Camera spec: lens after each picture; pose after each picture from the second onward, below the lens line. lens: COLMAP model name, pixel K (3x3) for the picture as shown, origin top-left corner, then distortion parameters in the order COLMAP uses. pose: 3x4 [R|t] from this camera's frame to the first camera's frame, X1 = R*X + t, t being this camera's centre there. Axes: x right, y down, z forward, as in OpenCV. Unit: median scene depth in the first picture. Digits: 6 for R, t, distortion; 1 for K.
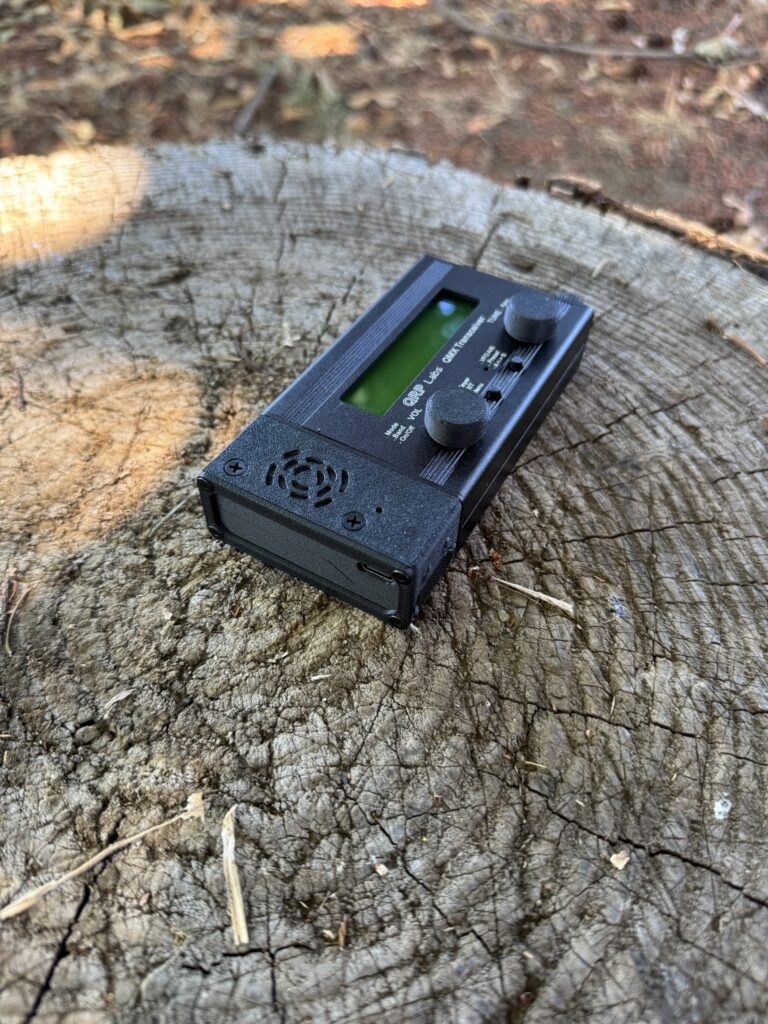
lens RADIAL K [[747.8, 0, 384.0], [0, 747.8, 512.0], [0, 0, 1]] dist [-0.037698, -0.000325]
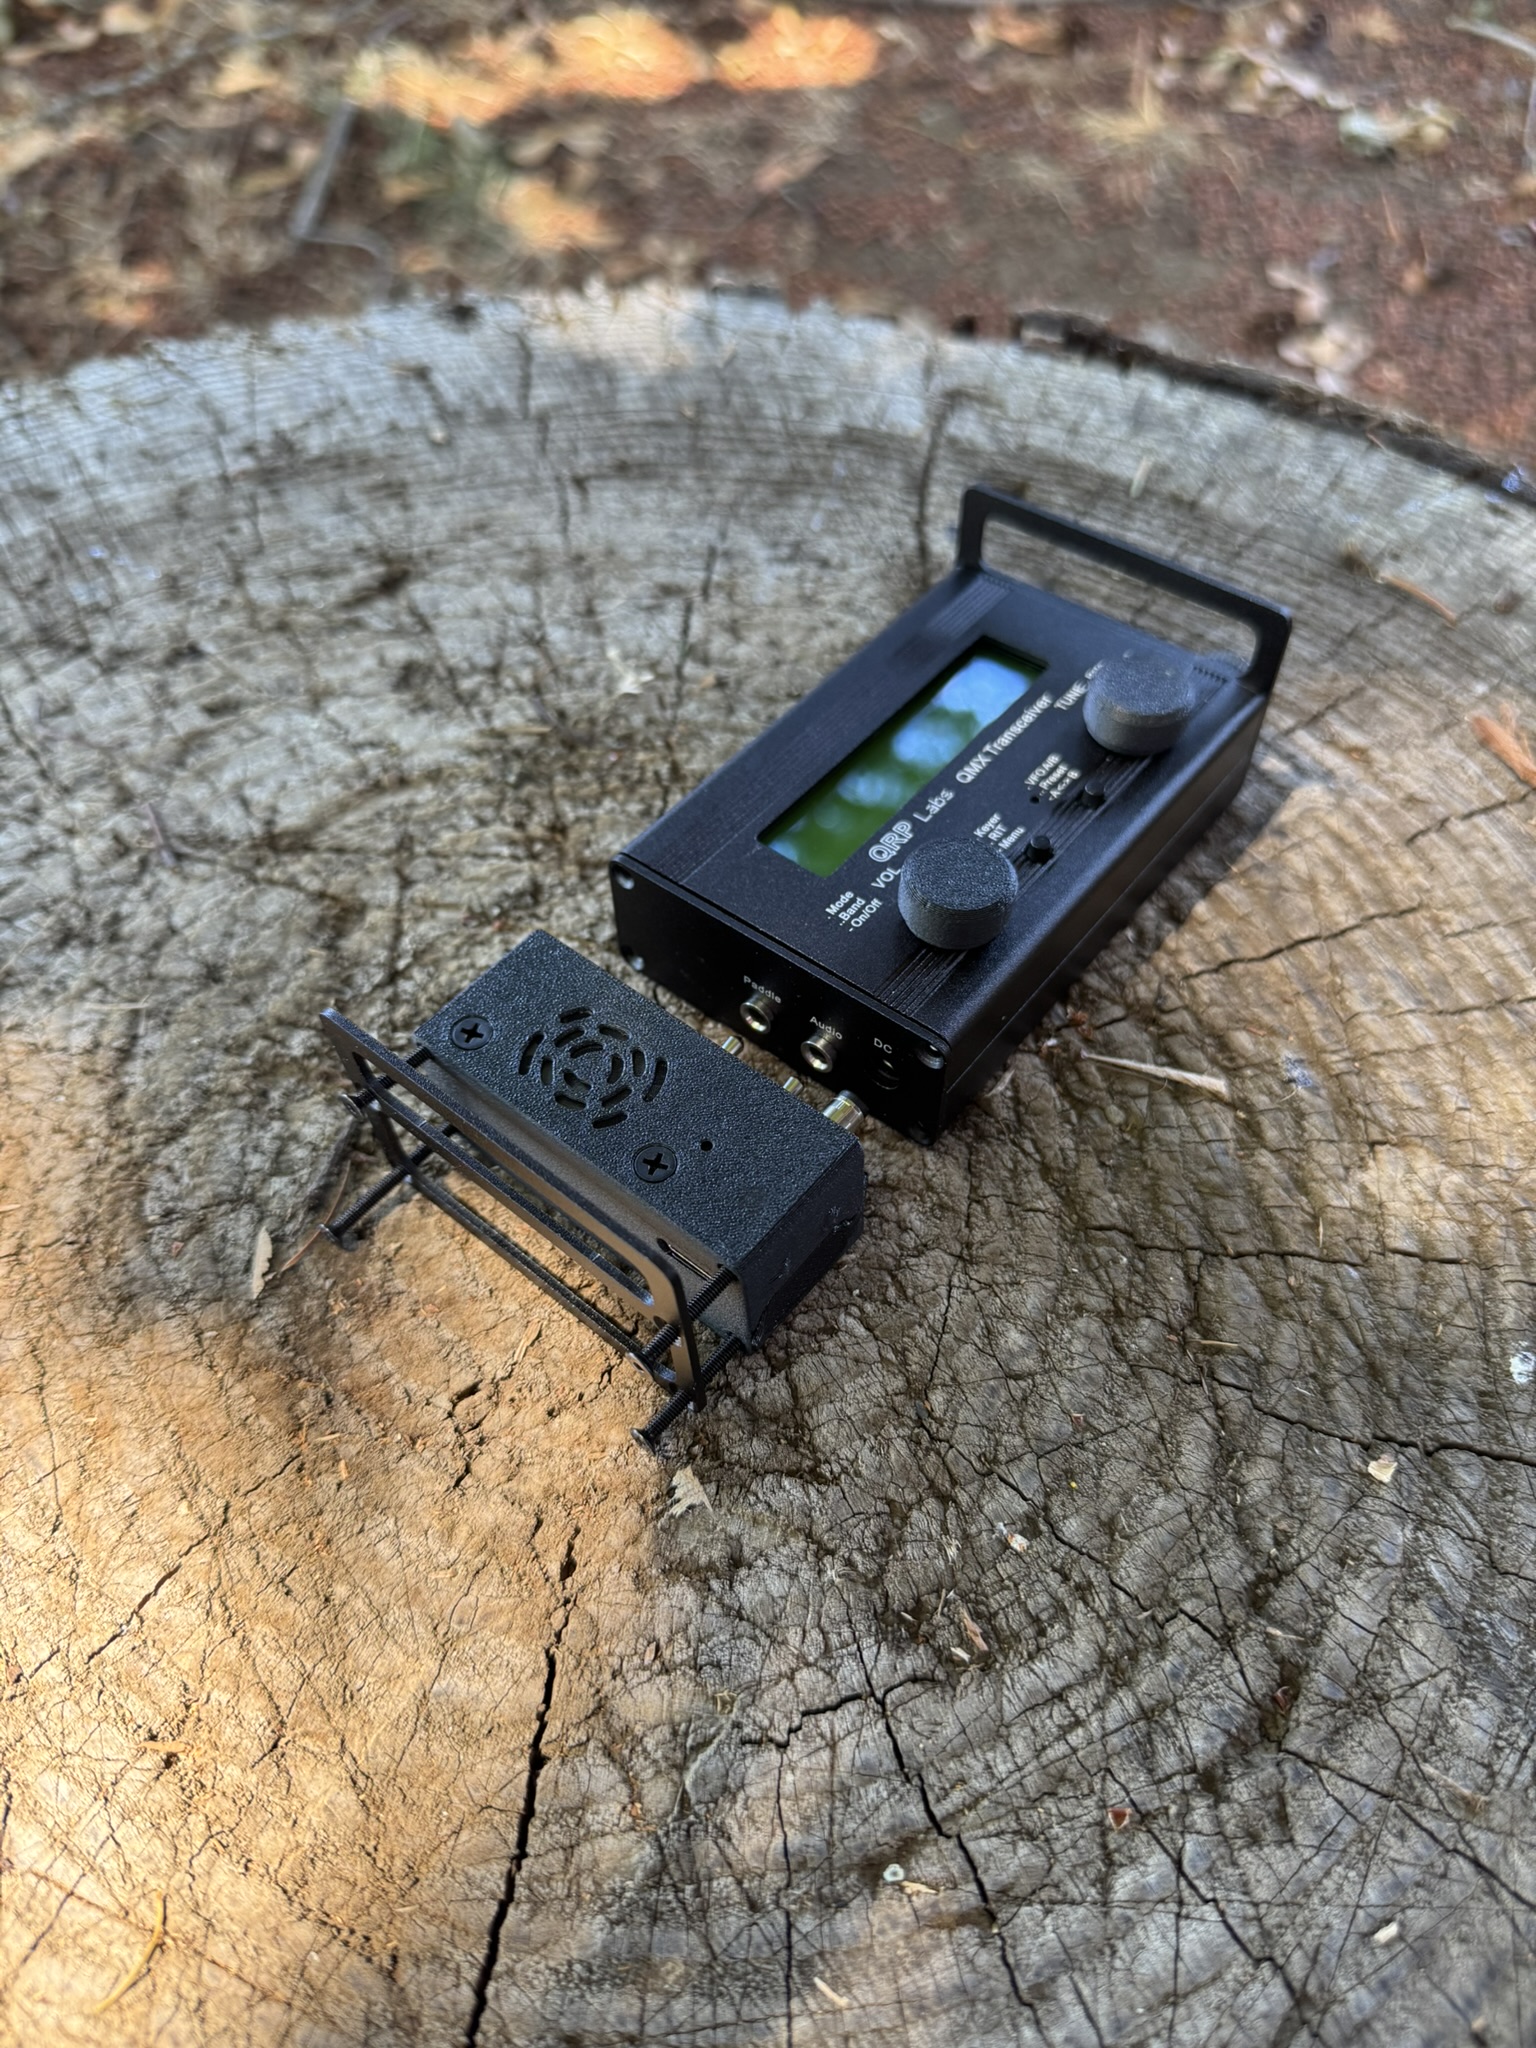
lens RADIAL K [[1478.9, 0, 762.1], [0, 1478.9, 1019.5], [0, 0, 1]] dist [0.003801, -0.067568]
pose [[0.988433, -0.136966, 0.065124, -0.187323], [0.133732, 0.989669, 0.051679, -0.034771], [-0.071529, -0.042373, 0.996538, -0.158052]]
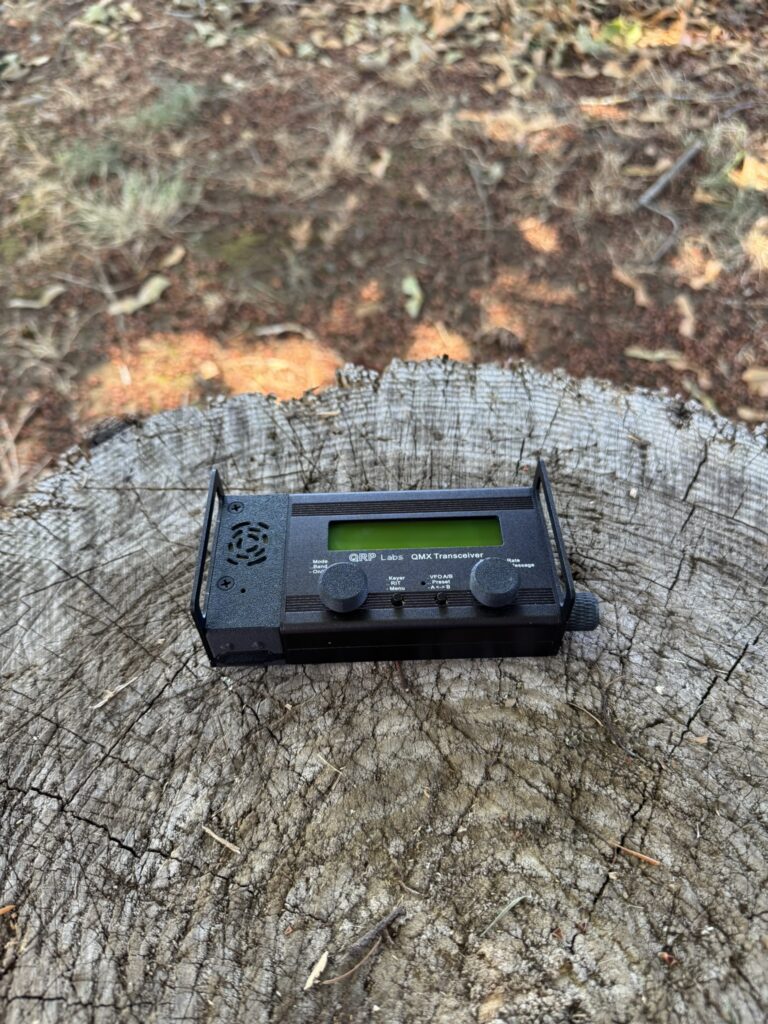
lens RADIAL K [[739.5, 0, 381.0], [0, 739.5, 509.8], [0, 0, 1]] dist [0.003801, -0.067568]
pose [[0.882031, 0.335955, -0.330387, -0.302866], [-0.331656, 0.940714, 0.071148, -0.600060], [0.334702, 0.046820, 0.941160, -0.046060]]
